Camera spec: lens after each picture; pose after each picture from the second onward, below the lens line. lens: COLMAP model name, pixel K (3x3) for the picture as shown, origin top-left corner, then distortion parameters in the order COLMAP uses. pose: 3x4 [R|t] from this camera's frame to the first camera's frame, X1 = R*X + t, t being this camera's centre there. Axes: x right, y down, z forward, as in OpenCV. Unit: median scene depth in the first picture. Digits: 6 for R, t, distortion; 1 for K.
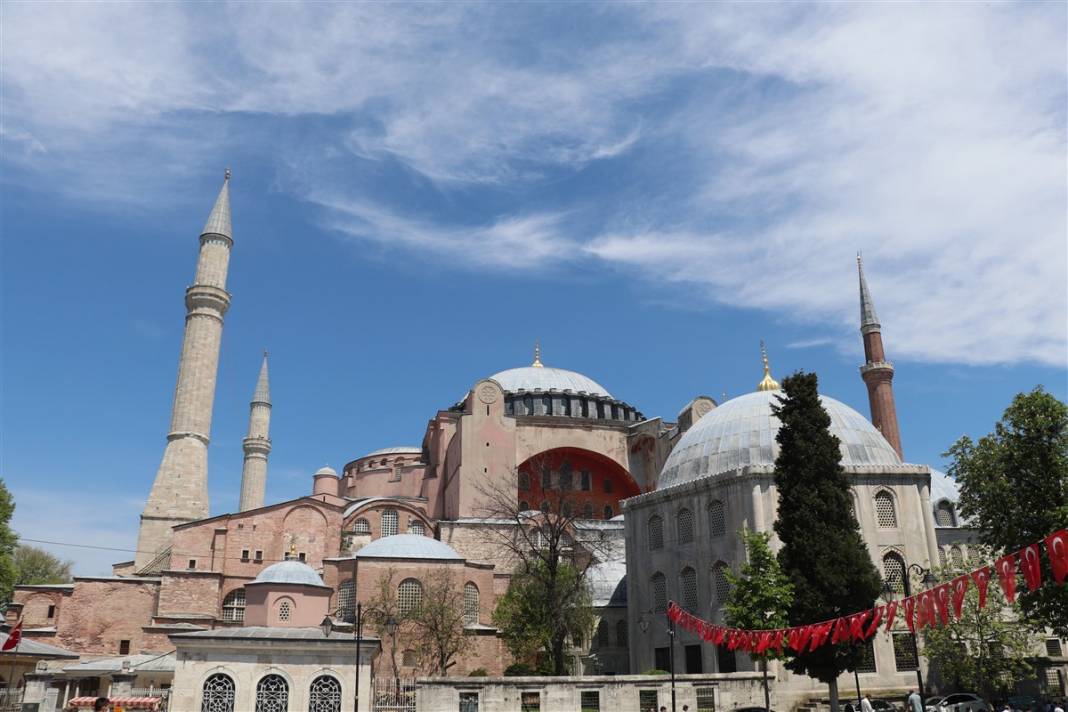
lens RADIAL K [[870.7, 0, 534.6], [0, 870.7, 359.1], [0, 0, 1]] dist [-0.184350, 0.149364]
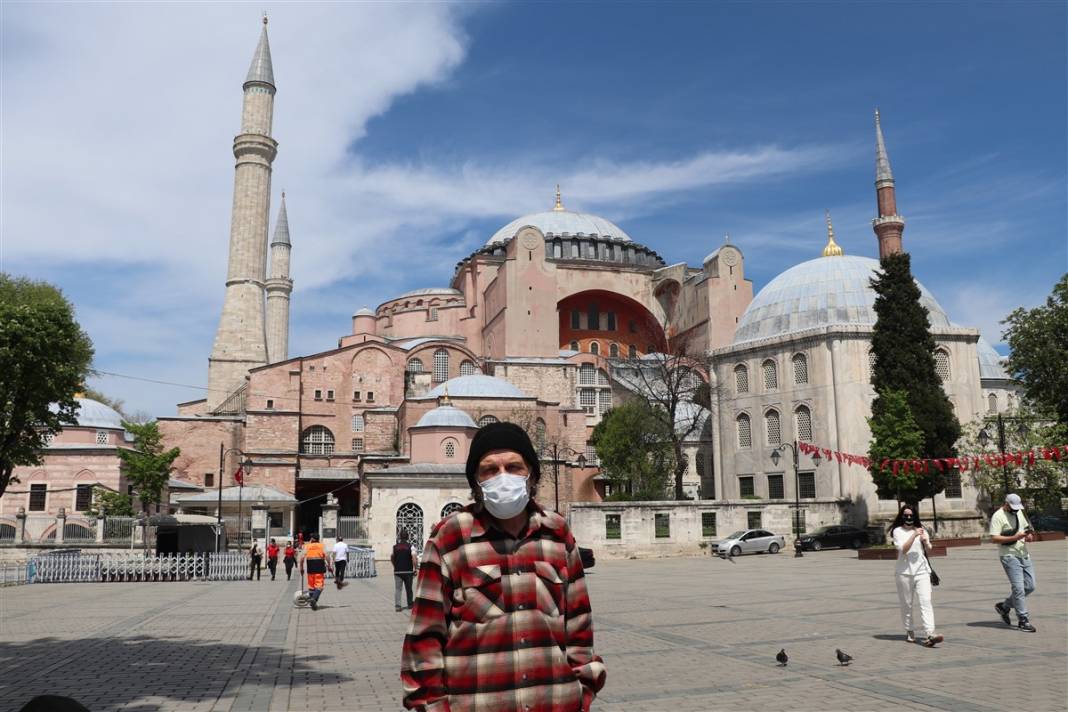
lens RADIAL K [[870.7, 0, 534.6], [0, 870.7, 359.1], [0, 0, 1]] dist [-0.184350, 0.149364]
pose [[0.999375, 0.005217, 0.034956, -0.105496], [-0.011865, 0.981167, 0.192798, -0.026769], [-0.033292, -0.193092, 0.980616, -0.071699]]
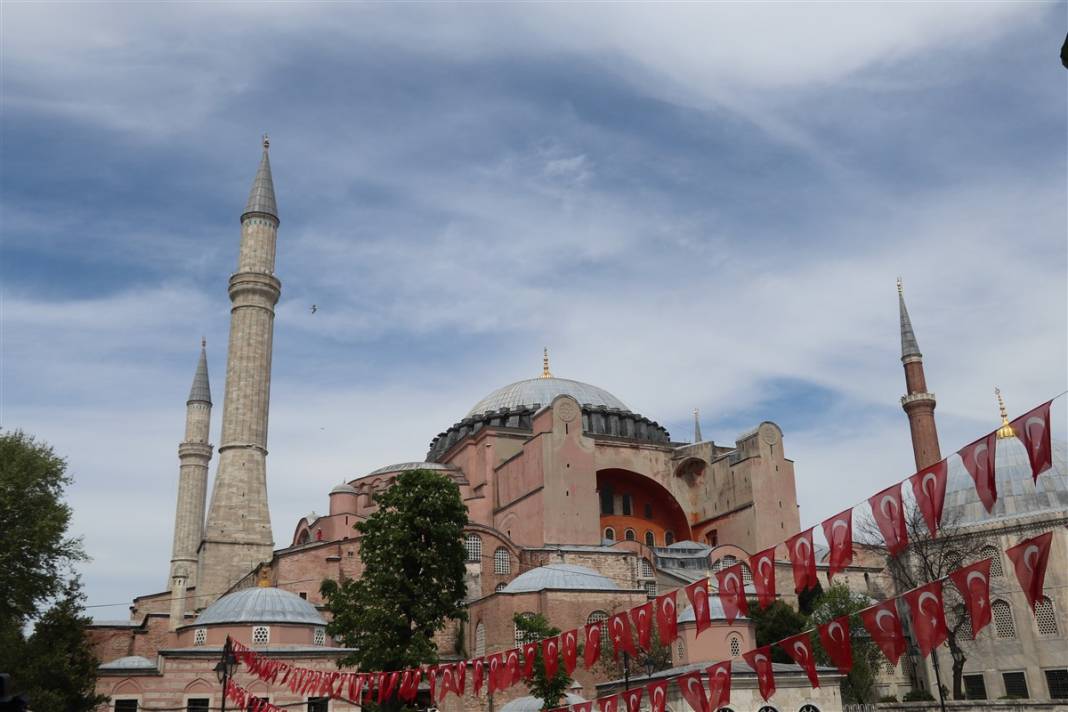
lens RADIAL K [[1013.5, 0, 534.0], [0, 1013.5, 356.0], [0, 0, 1]] dist [-0.137404, 0.218502]
pose [[0.979559, 0.052530, 0.194180, -0.378620], [-0.053450, 0.998570, -0.000499, -0.020980], [-0.193928, -0.009890, 0.980966, -0.073028]]
